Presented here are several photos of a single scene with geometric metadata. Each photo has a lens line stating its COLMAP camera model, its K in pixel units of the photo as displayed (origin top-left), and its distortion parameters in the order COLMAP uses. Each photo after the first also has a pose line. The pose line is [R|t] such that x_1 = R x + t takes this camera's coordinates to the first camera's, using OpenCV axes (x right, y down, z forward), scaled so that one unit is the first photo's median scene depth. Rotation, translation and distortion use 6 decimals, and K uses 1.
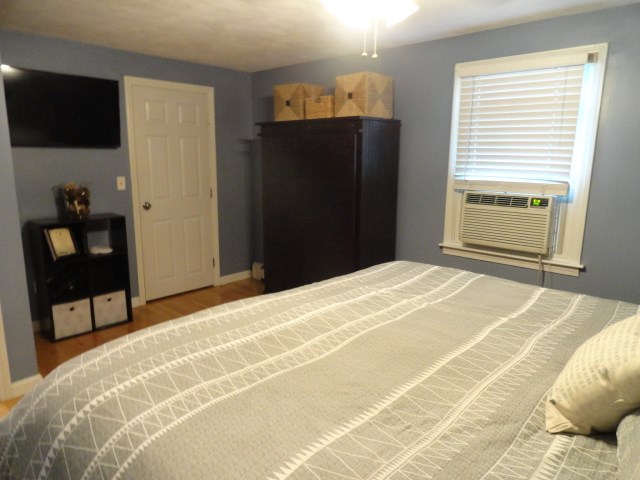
lens RADIAL K [[439.7, 0, 320.0], [0, 439.7, 240.8], [0, 0, 1]] dist [0.003994, 0.001704]
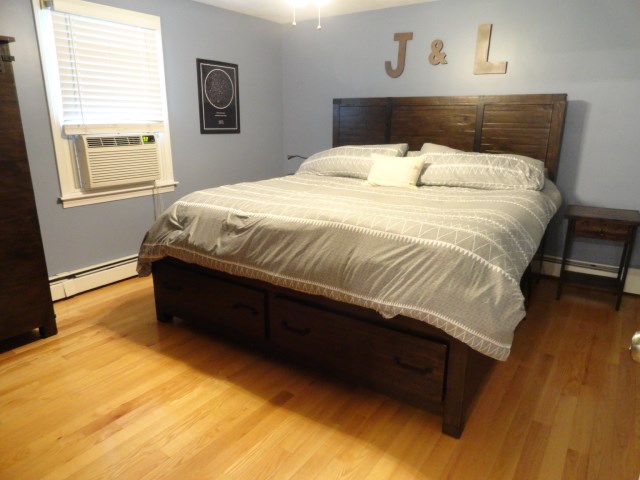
lens RADIAL K [[439.7, 0, 319.7], [0, 439.7, 240.3], [0, 0, 1]] dist [0.003994, 0.001704]
pose [[-0.128769, -0.278412, 0.951791, -0.800910], [0.184414, 0.936317, 0.298835, -0.098773], [-0.974377, 0.214005, -0.069225, 0.656776]]
